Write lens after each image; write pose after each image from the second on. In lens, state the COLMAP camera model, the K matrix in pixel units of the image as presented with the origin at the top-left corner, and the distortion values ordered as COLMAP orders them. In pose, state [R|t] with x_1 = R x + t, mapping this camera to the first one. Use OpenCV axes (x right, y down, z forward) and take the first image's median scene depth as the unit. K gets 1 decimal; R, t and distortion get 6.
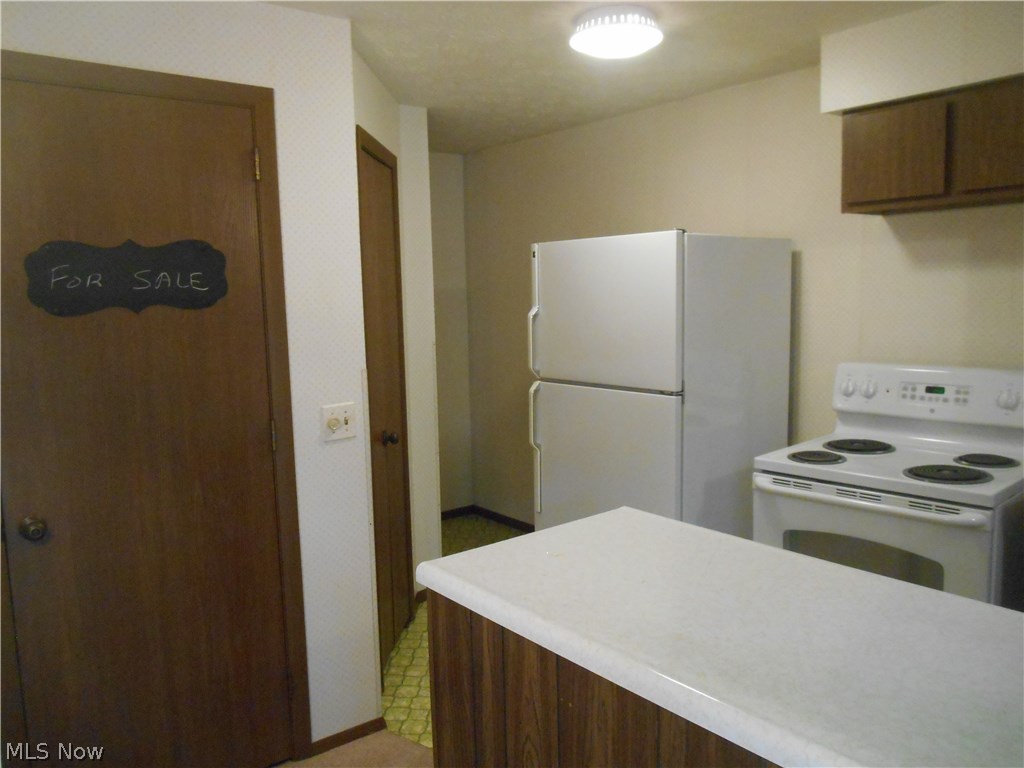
lens RADIAL K [[782.9, 0, 511.8], [0, 782.9, 393.8], [0, 0, 1]] dist [-0.030661, 0.012813]
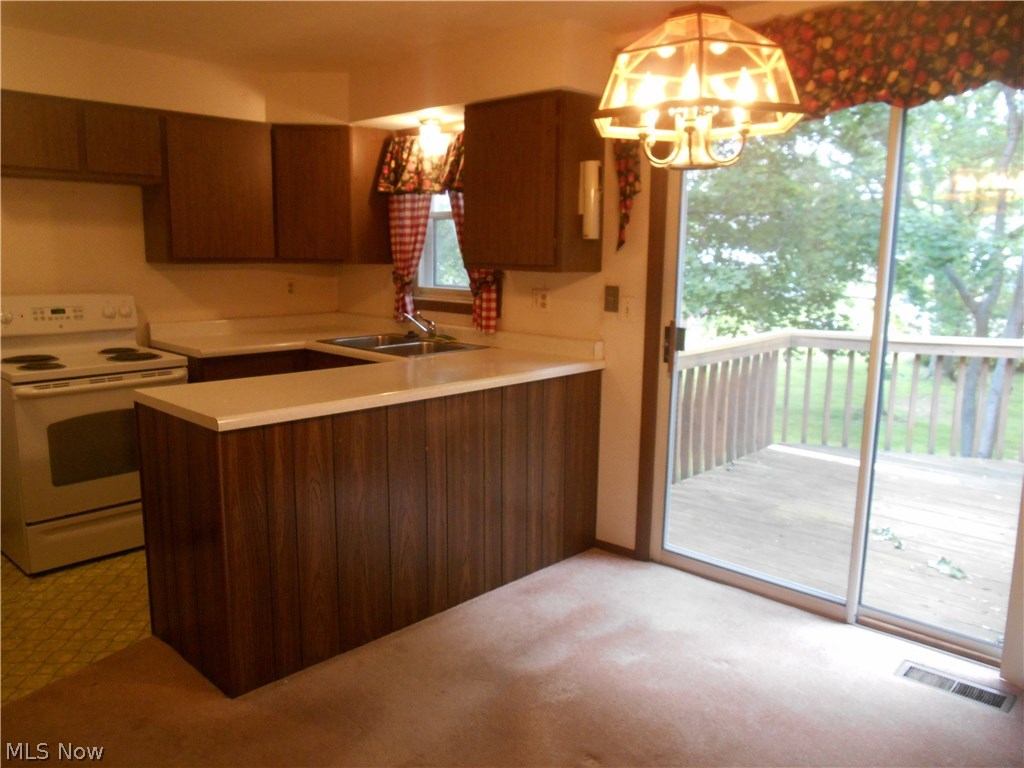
lens RADIAL K [[782.9, 0, 506.0], [0, 782.9, 390.0], [0, 0, 1]] dist [-0.030661, 0.012813]
pose [[-0.122116, -0.146089, 0.981705, -0.945183], [0.115804, 0.980255, 0.160279, 0.003267], [-0.985737, 0.133258, -0.102787, 0.385400]]
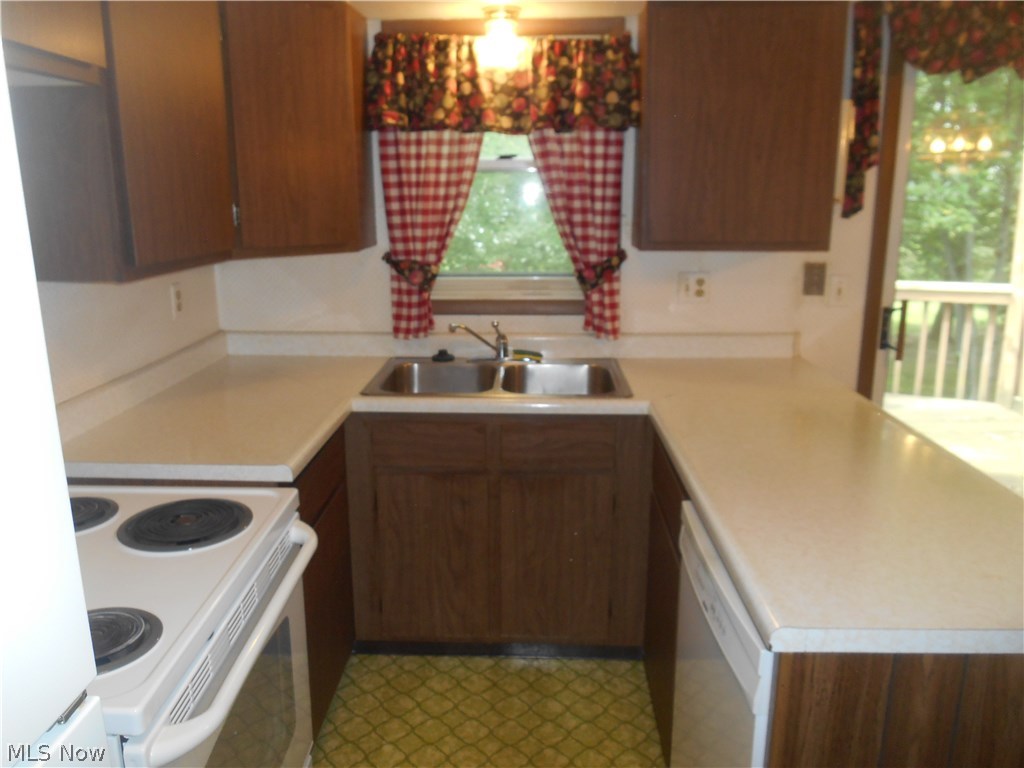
lens RADIAL K [[782.9, 0, 514.8], [0, 782.9, 388.4], [0, 0, 1]] dist [-0.030661, 0.012813]
pose [[-0.754193, -0.121802, 0.645257, -0.033770], [0.110649, 0.945022, 0.307717, -0.142776], [-0.647263, 0.303475, -0.699252, 1.089419]]
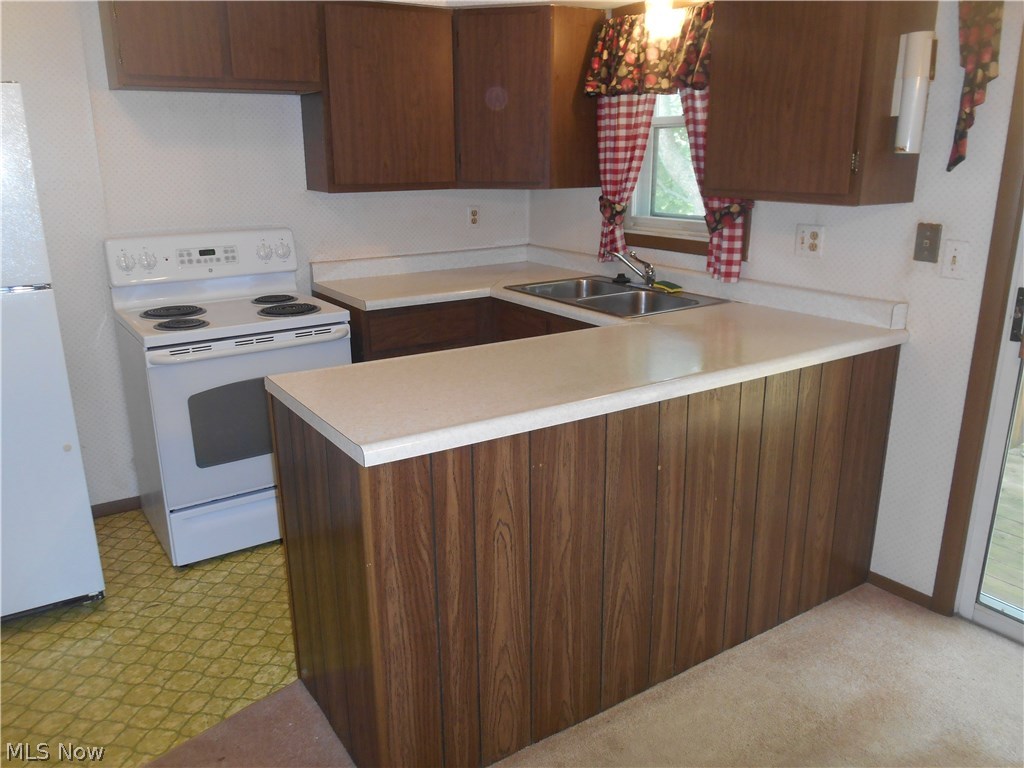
lens RADIAL K [[782.9, 0, 510.8], [0, 782.9, 389.8], [0, 0, 1]] dist [-0.030661, 0.012813]
pose [[0.100211, -0.255946, 0.961483, -0.600046], [0.129926, 0.961439, 0.242393, -0.031660], [-0.986447, 0.100631, 0.129601, 0.428889]]
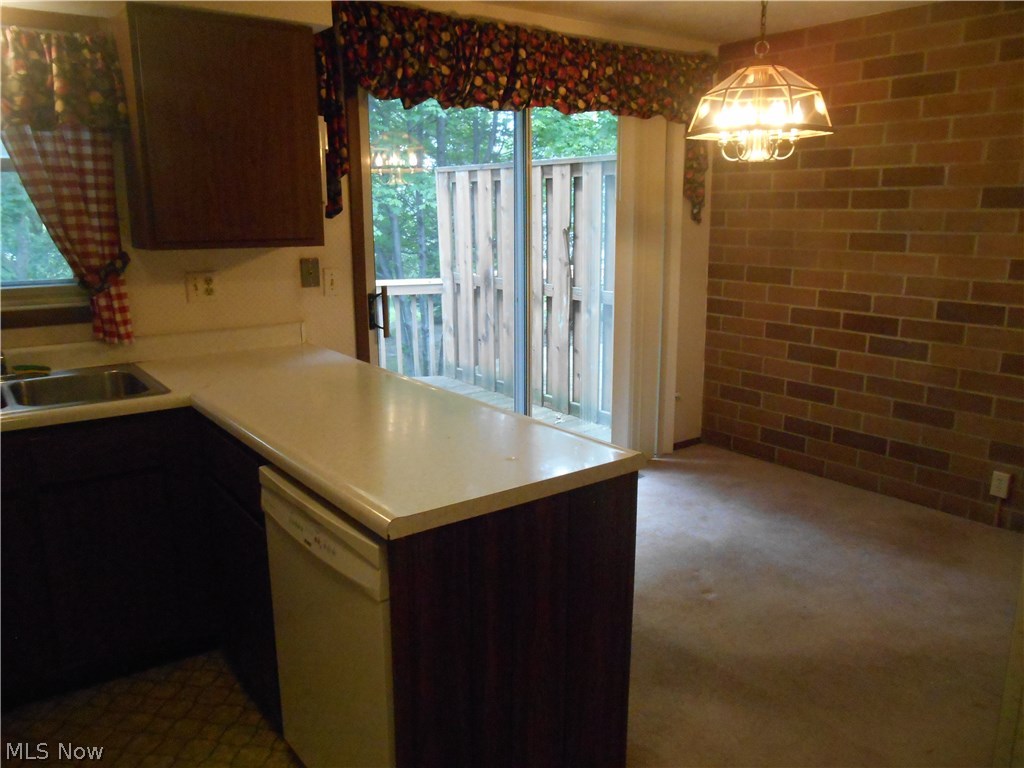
lens RADIAL K [[782.9, 0, 502.9], [0, 782.9, 383.3], [0, 0, 1]] dist [-0.030661, 0.012813]
pose [[-0.998341, 0.023188, 0.052705, 0.006577], [0.039493, 0.941854, 0.333692, -0.140239], [-0.041903, 0.335220, -0.941208, 1.209489]]
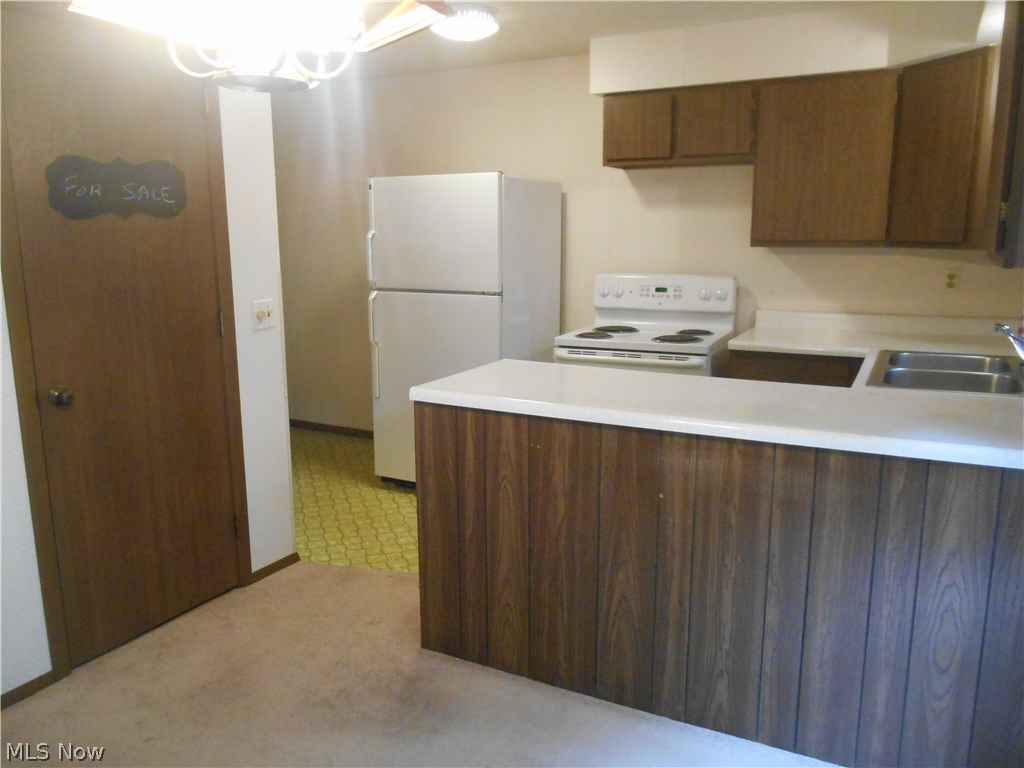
lens RADIAL K [[782.9, 0, 508.3], [0, 782.9, 392.2], [0, 0, 1]] dist [-0.030661, 0.012813]
pose [[0.920263, -0.056190, 0.387244, -0.326236], [0.029778, 0.996823, 0.073877, 0.073441], [-0.390165, -0.056455, 0.919013, -0.284454]]
